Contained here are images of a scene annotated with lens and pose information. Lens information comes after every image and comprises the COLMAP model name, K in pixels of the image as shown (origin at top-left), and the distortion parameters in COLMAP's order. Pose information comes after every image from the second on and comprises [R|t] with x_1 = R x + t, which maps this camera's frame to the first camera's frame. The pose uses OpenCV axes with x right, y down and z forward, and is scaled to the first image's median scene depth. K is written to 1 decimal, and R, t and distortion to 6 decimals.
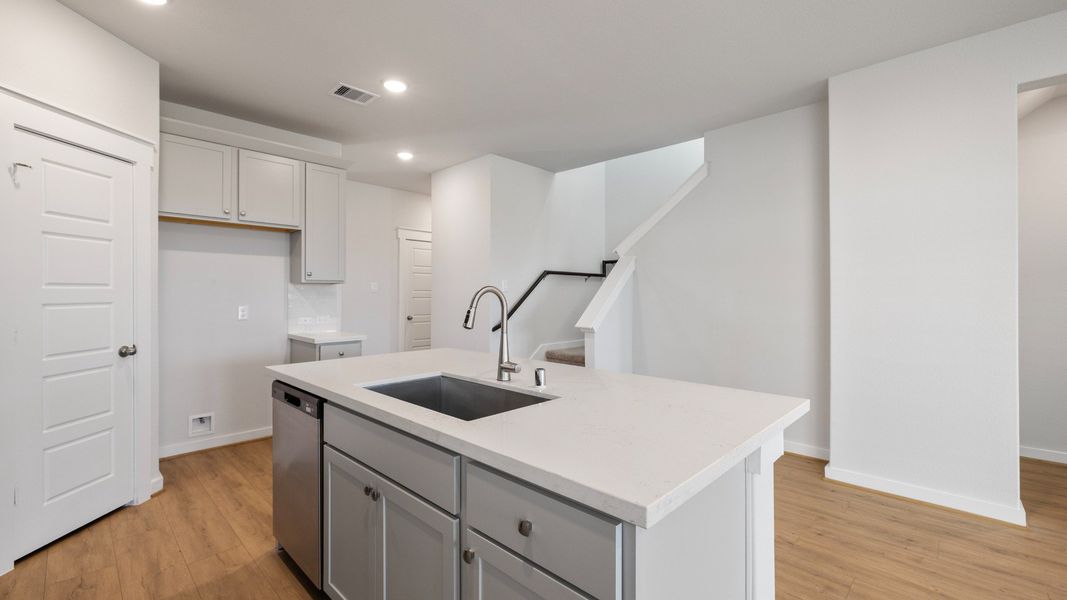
lens RADIAL K [[442.9, 0, 531.8], [0, 442.9, 293.8], [0, 0, 1]] dist [0.000162, 0.000795]
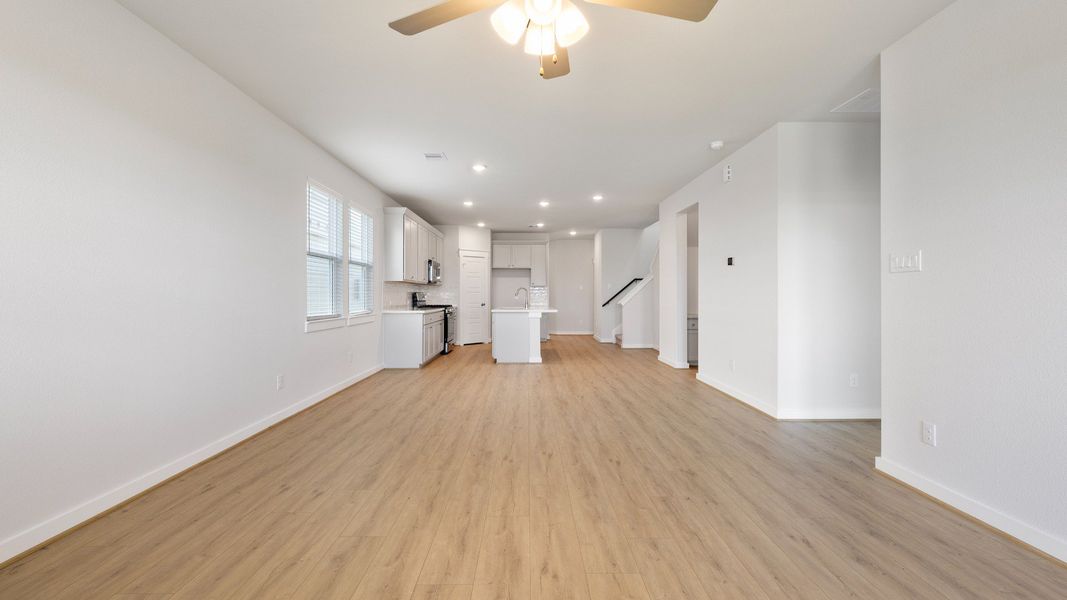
lens RADIAL K [[442.9, 0, 531.6], [0, 442.9, 292.1], [0, 0, 1]] dist [0.000162, 0.000795]
pose [[0.702818, -0.006730, -0.711338, 1.962422], [0.001578, 0.999968, -0.007903, 0.041974], [0.711368, 0.004432, 0.702806, -1.313684]]
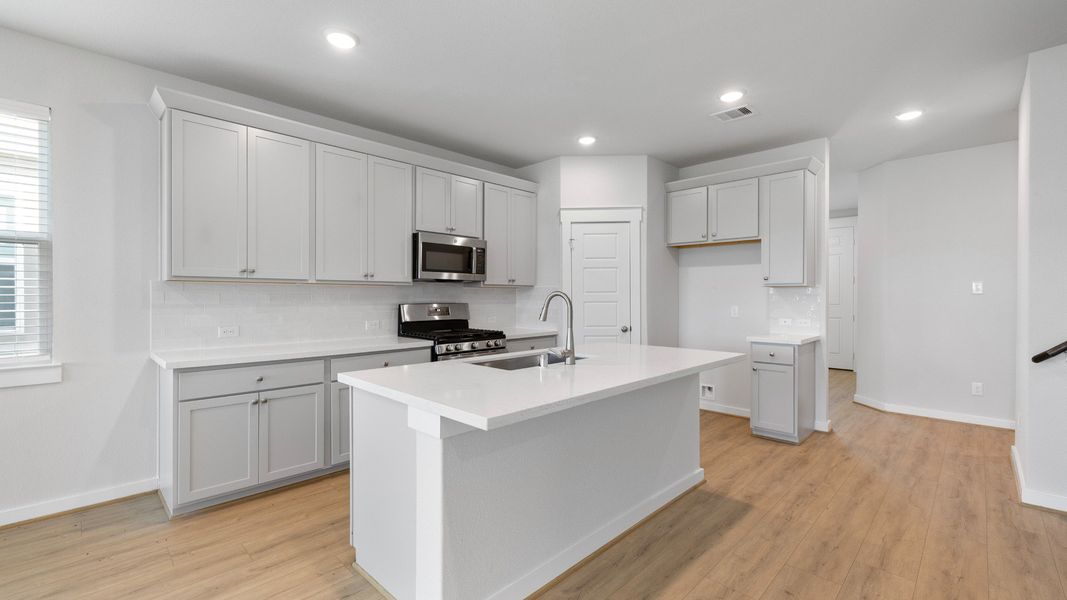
lens RADIAL K [[442.9, 0, 533.3], [0, 442.9, 300.5], [0, 0, 1]] dist [0.000162, 0.000795]
pose [[-0.004636, 0.008500, -0.999953, 0.752302], [0.000553, 0.999964, 0.008498, -0.000500], [0.999989, -0.000514, -0.004640, 0.554170]]
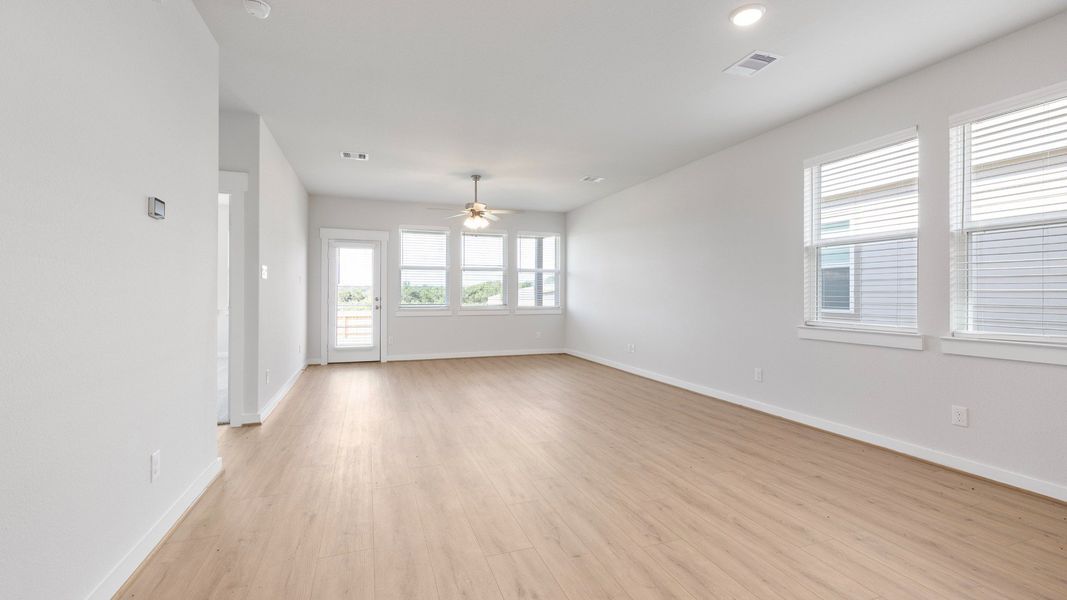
lens RADIAL K [[442.9, 0, 537.5], [0, 442.9, 298.2], [0, 0, 1]] dist [0.000162, 0.000795]
pose [[-0.914711, -0.008017, 0.404028, 0.232339], [-0.007184, 0.999968, 0.003576, 0.030388], [-0.404044, 0.000368, -0.914740, 0.974807]]
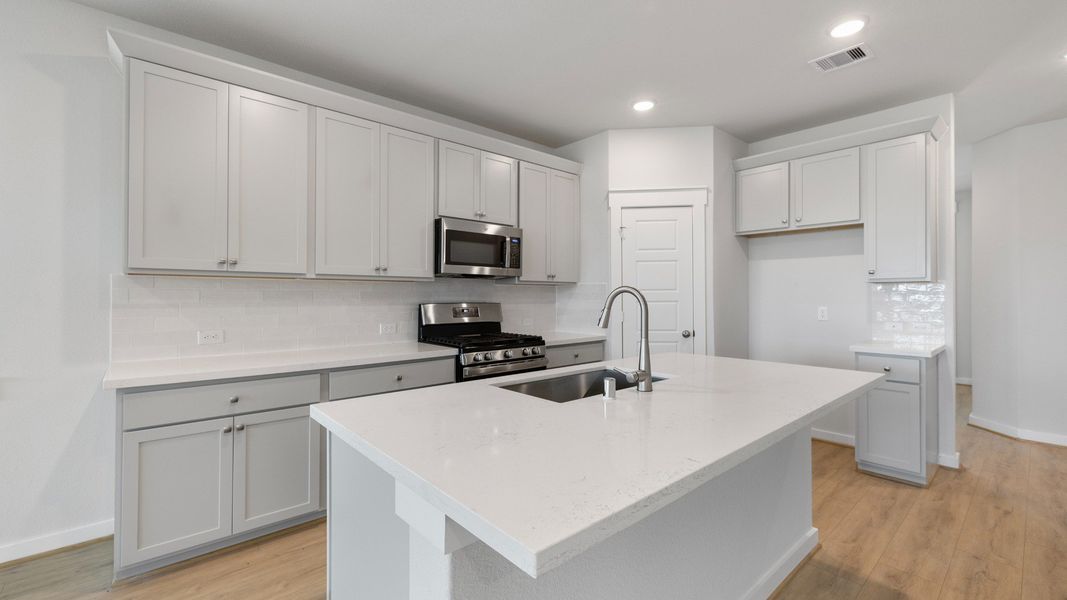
lens RADIAL K [[442.9, 0, 535.9], [0, 442.9, 292.8], [0, 0, 1]] dist [0.000162, 0.000795]
pose [[-0.072356, -0.007657, -0.997349, 0.523972], [0.000496, 0.999970, -0.007713, 0.002448], [0.997379, -0.001053, -0.072350, 0.521654]]
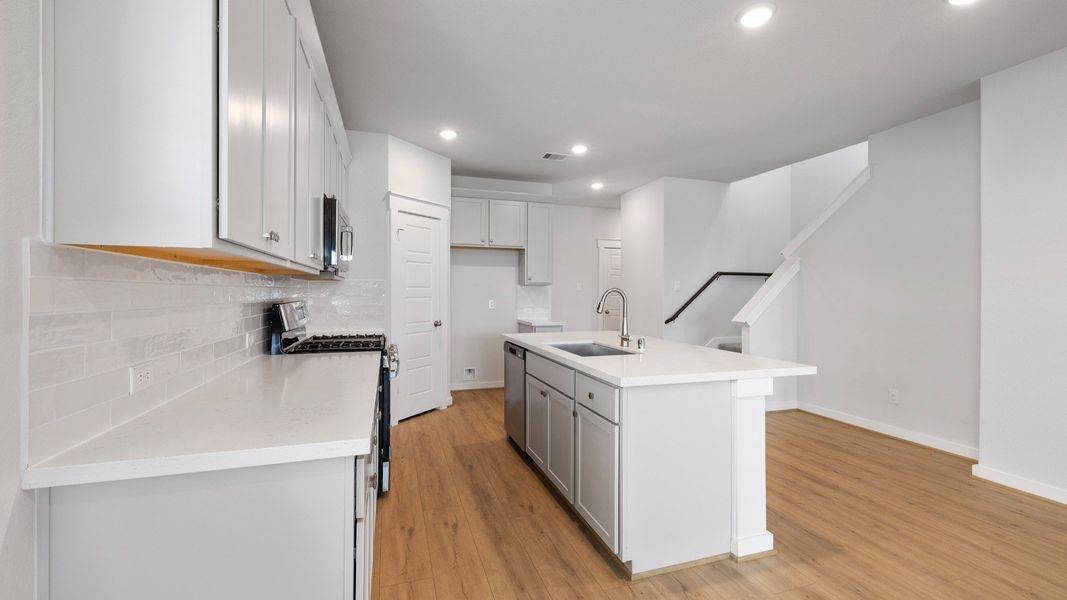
lens RADIAL K [[442.9, 0, 534.9], [0, 442.9, 293.2], [0, 0, 1]] dist [0.000162, 0.000795]
pose [[0.884389, 0.003985, -0.466733, 0.248248], [-0.002502, 0.999990, 0.003797, -0.002530], [0.466744, -0.002190, 0.884390, -0.362158]]
